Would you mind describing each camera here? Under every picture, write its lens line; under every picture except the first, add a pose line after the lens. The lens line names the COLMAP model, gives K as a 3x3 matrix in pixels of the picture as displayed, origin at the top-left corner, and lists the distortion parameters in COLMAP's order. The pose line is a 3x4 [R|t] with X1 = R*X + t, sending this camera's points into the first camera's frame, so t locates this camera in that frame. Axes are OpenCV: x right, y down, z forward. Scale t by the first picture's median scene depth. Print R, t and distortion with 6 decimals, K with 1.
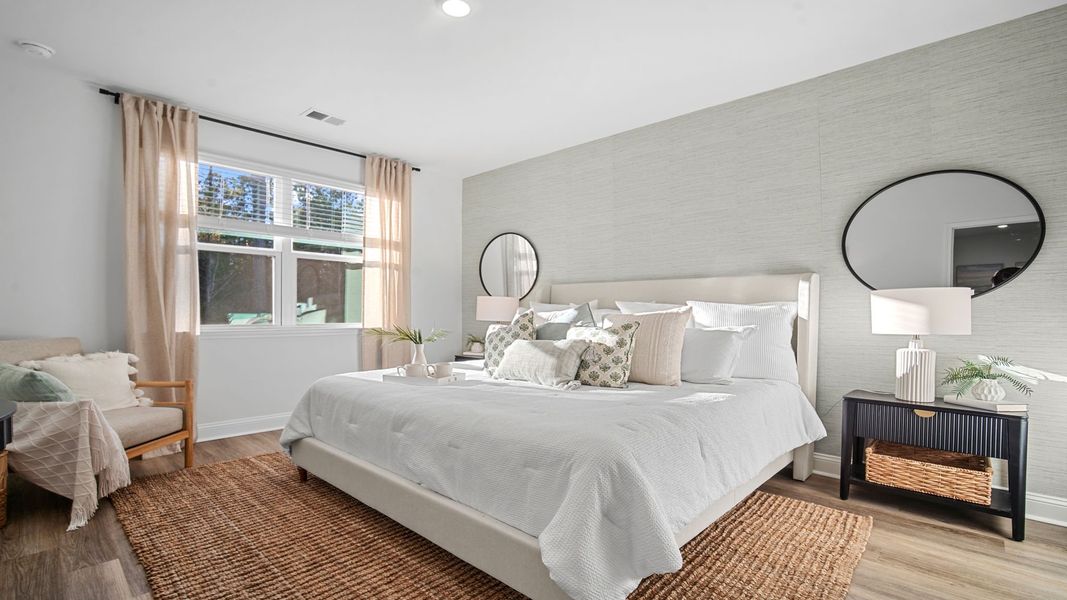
lens RADIAL K [[471.4, 0, 536.4], [0, 471.4, 295.4], [0, 0, 1]] dist [-0.002891, -0.000148]
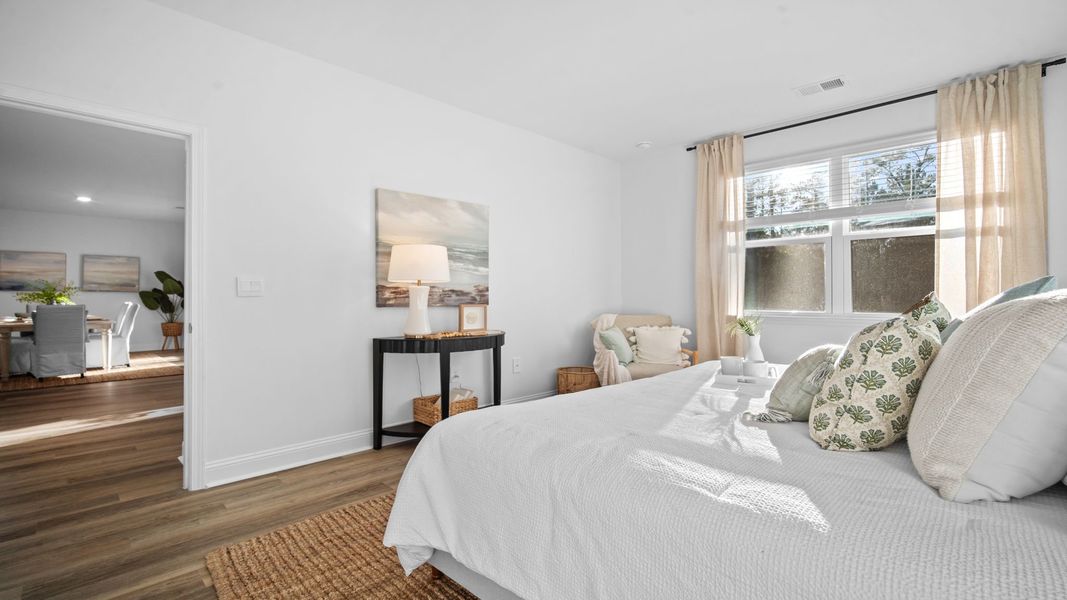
lens RADIAL K [[471.4, 0, 536.4], [0, 471.4, 295.4], [0, 0, 1]] dist [-0.002891, -0.000148]
pose [[-0.021555, -0.003932, -0.999760, 0.429509], [0.035344, 0.999364, -0.004692, 0.012082], [0.999143, -0.035437, -0.021403, 0.401417]]
